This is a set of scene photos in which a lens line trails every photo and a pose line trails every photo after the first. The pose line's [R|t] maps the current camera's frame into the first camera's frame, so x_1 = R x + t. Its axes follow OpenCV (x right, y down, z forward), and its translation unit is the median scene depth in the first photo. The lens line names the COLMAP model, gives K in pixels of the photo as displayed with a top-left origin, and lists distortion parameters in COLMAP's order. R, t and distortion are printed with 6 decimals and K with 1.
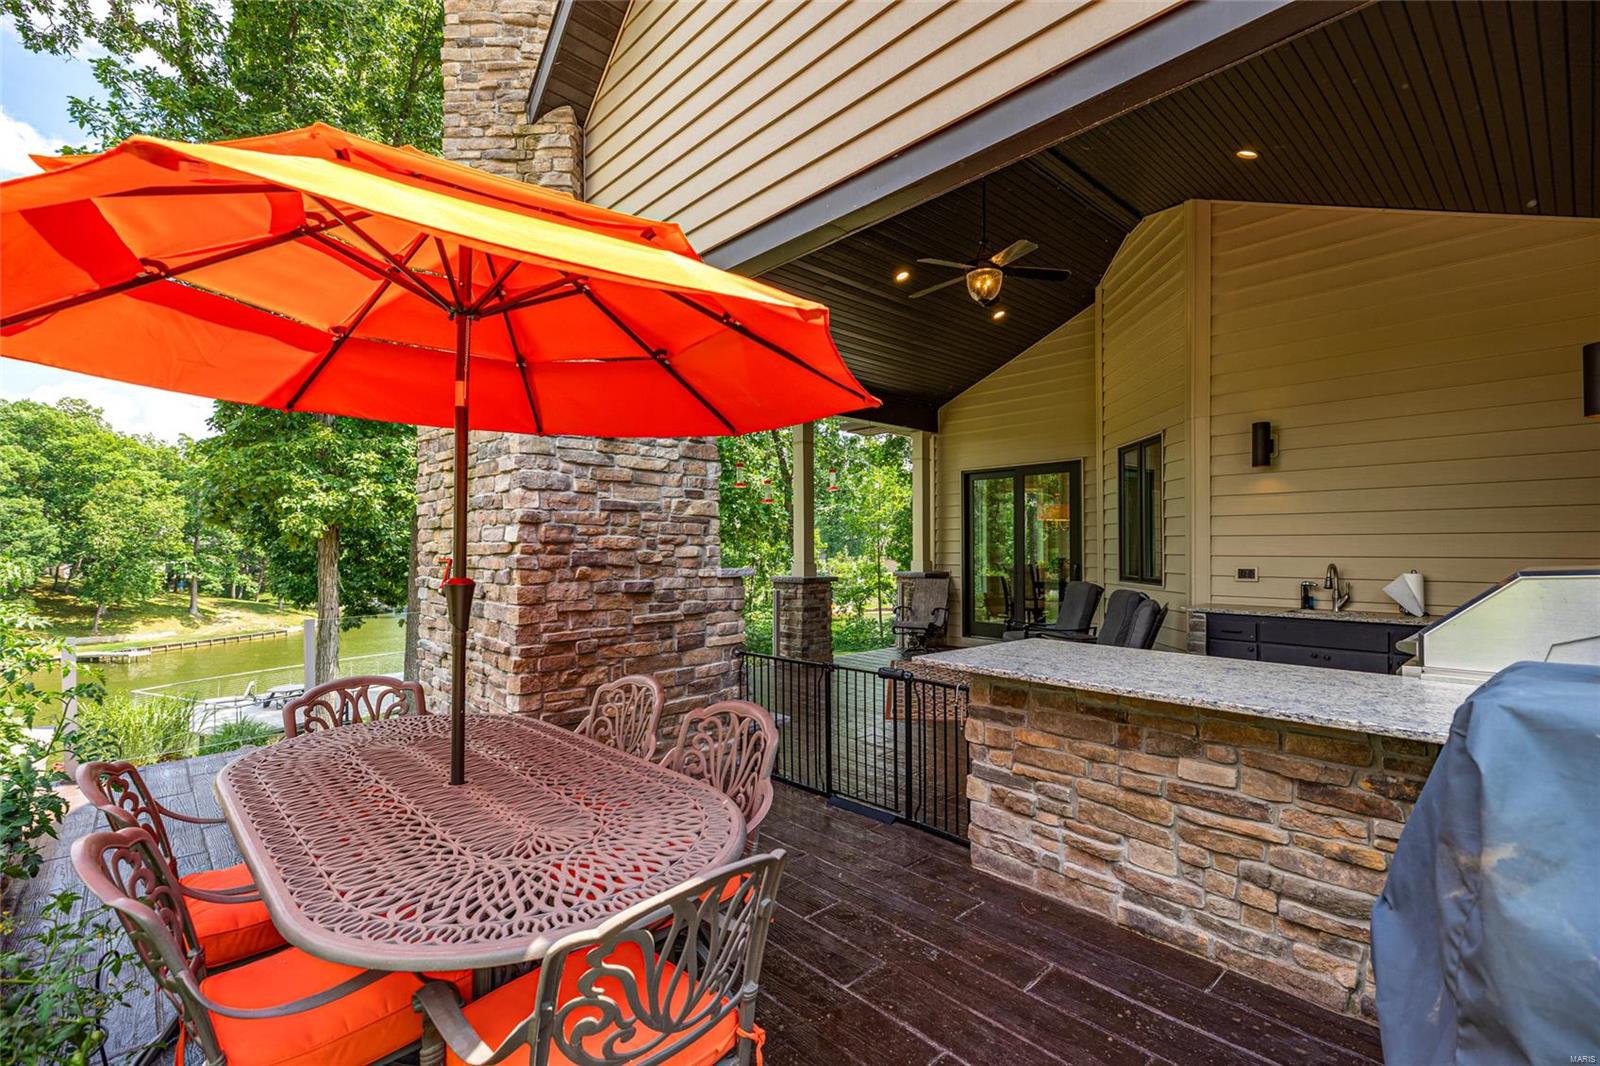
lens RADIAL K [[728.5, 0, 800.0], [0, 728.5, 533.0], [0, 0, 1]] dist [-0.000427, -0.000233]
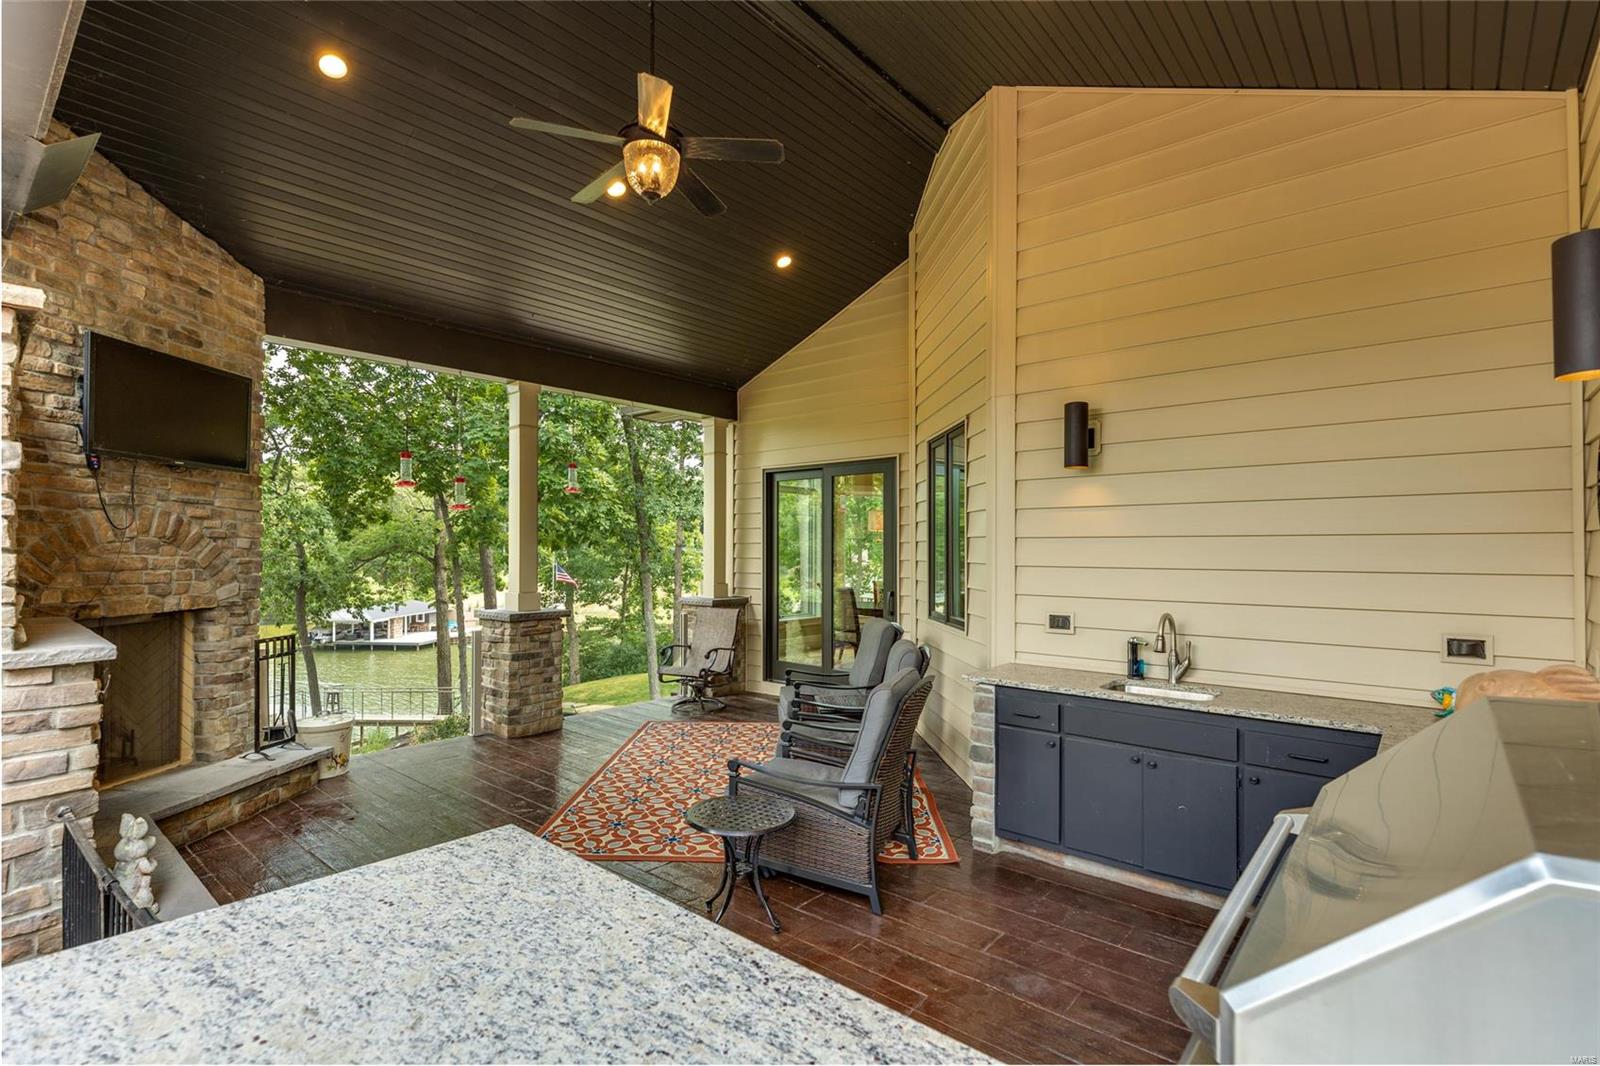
lens RADIAL K [[755.9, 0, 800.0], [0, 755.9, 533.0], [0, 0, 1]] dist [-0.010210, 0.000219]
pose [[0.993321, 0.004588, 0.115289, 0.216762], [-0.004483, 0.999989, -0.001174, -0.020299], [-0.115293, 0.000650, 0.993331, 0.240485]]
